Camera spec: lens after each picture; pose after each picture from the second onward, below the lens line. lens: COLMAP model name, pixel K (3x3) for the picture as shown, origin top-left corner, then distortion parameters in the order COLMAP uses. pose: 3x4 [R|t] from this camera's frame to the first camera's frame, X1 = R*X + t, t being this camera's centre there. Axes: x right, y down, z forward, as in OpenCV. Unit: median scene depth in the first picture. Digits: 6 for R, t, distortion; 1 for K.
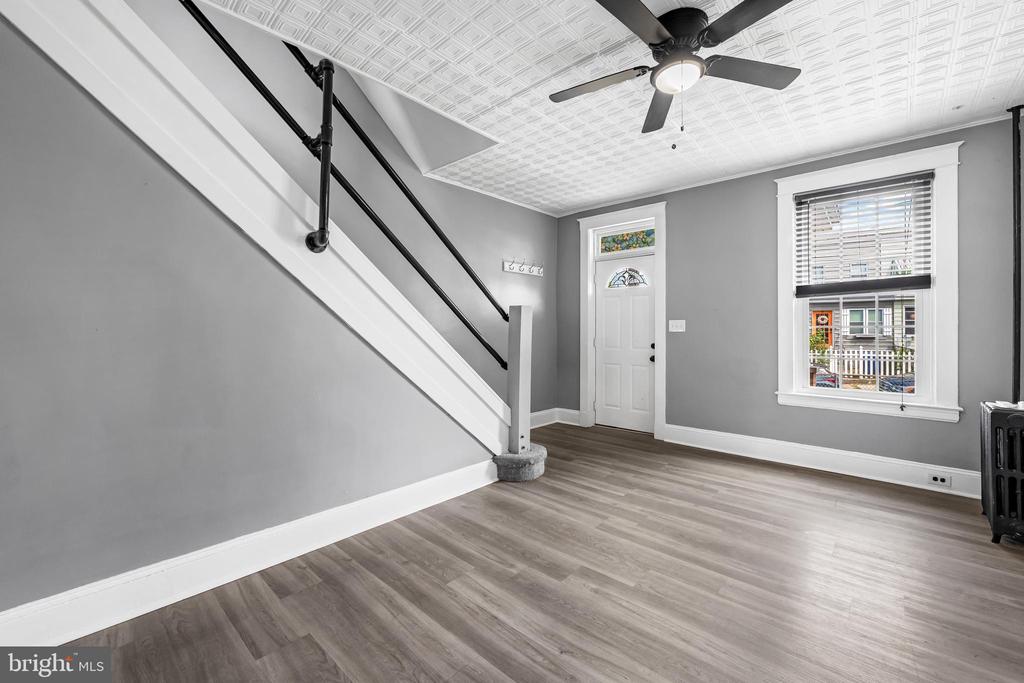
lens RADIAL K [[416.9, 0, 523.1], [0, 416.9, 323.6], [0, 0, 1]] dist [-0.005404, 0.000137]
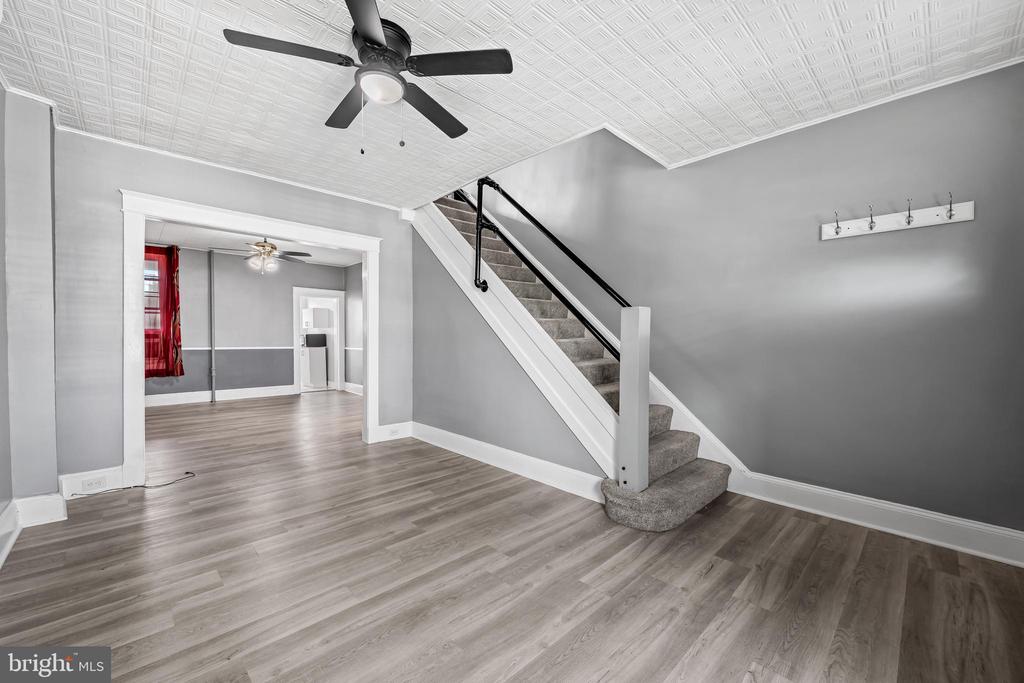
lens RADIAL K [[416.9, 0, 507.7], [0, 416.9, 338.3], [0, 0, 1]] dist [-0.005404, 0.000137]
pose [[-0.088167, 0.005743, -0.996089, 1.121662], [0.013420, 0.999899, 0.004577, 0.011692], [0.996015, -0.012964, -0.088235, 1.140894]]
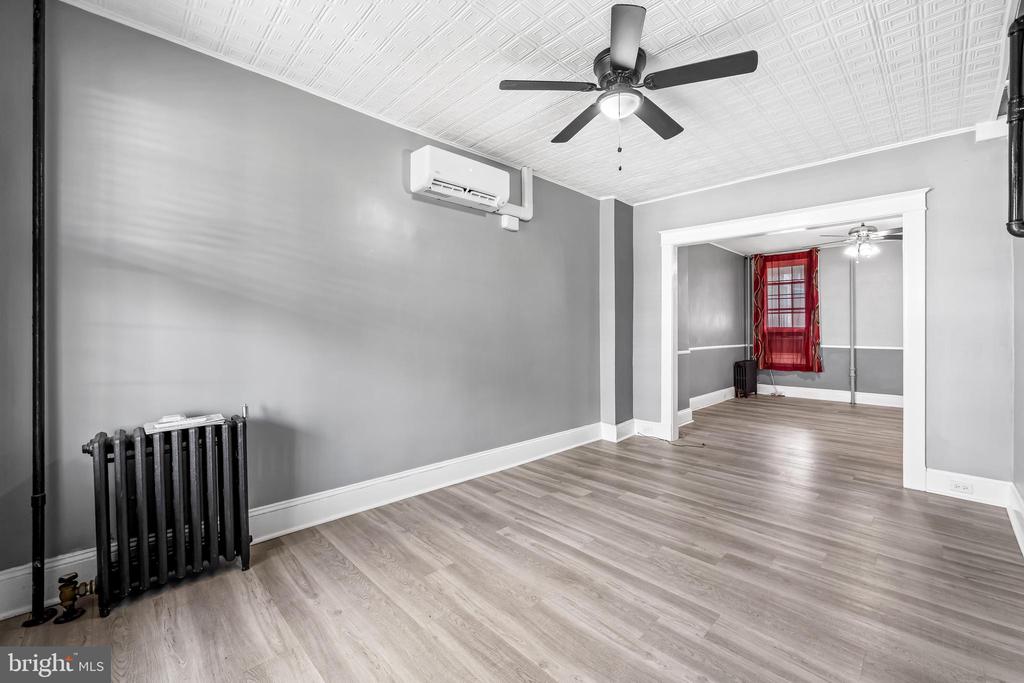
lens RADIAL K [[416.9, 0, 506.9], [0, 416.9, 333.9], [0, 0, 1]] dist [-0.005404, 0.000137]
pose [[-0.996101, -0.002494, 0.088185, 0.472955], [-0.003614, 0.999915, -0.012545, 0.023708], [-0.088146, -0.012815, -0.996025, 1.744974]]
